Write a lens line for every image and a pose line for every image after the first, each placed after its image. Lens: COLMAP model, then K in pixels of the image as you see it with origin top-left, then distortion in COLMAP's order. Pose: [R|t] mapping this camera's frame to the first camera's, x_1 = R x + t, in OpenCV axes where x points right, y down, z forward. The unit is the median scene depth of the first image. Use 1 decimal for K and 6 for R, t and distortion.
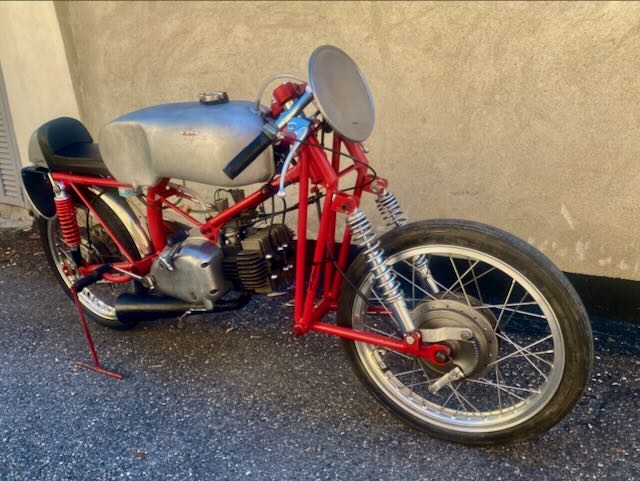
lens RADIAL K [[522.2, 0, 307.6], [0, 522.2, 255.2], [0, 0, 1]] dist [0.004072, -0.005049]
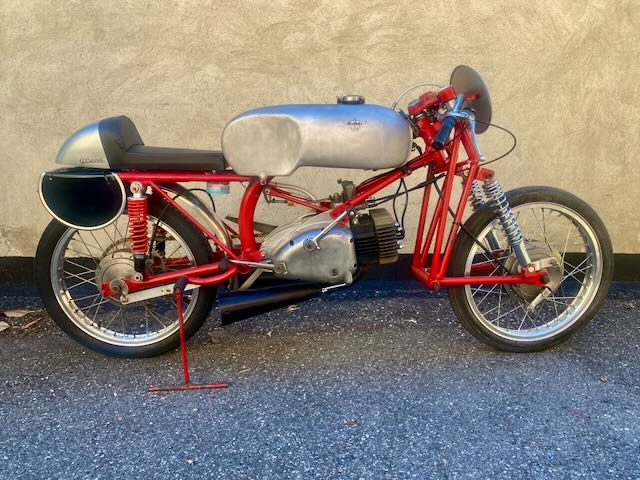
lens RADIAL K [[484.9, 0, 319.7], [0, 484.9, 232.2], [0, 0, 1]] dist [0.008678, -0.004788]
pose [[0.821324, -0.032793, 0.569519, -0.620601], [0.146367, 0.977040, -0.154822, 0.112094], [-0.551365, 0.210518, 0.807266, 0.138121]]
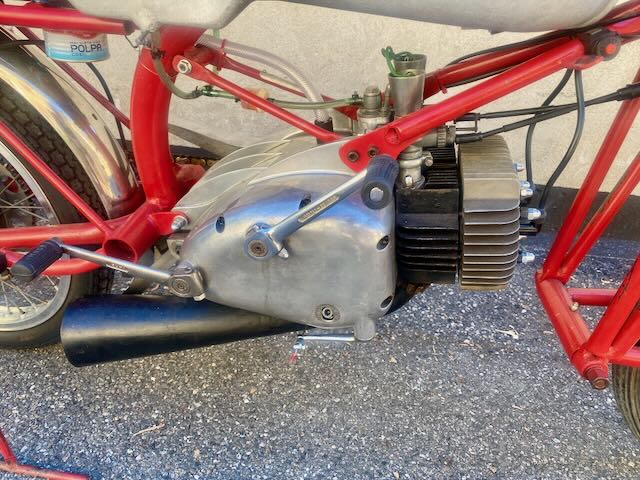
lens RADIAL K [[483.0, 0, 320.2], [0, 483.0, 227.0], [0, 0, 1]] dist [0.006640, 0.000946]
pose [[0.919592, -0.064342, 0.387570, -0.278948], [0.015228, 0.991594, 0.128486, -0.028981], [-0.392580, -0.112253, 0.912842, 0.502543]]
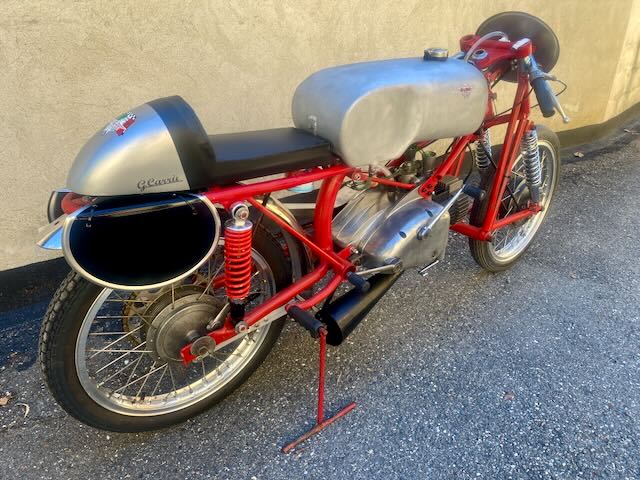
lens RADIAL K [[484.9, 0, 319.7], [0, 484.9, 232.2], [0, 0, 1]] dist [0.008678, -0.004788]
pose [[0.340355, -0.331998, 0.879736, -0.847800], [0.290879, 0.926877, 0.237253, -0.188001], [-0.894174, 0.175146, 0.412039, 0.607535]]
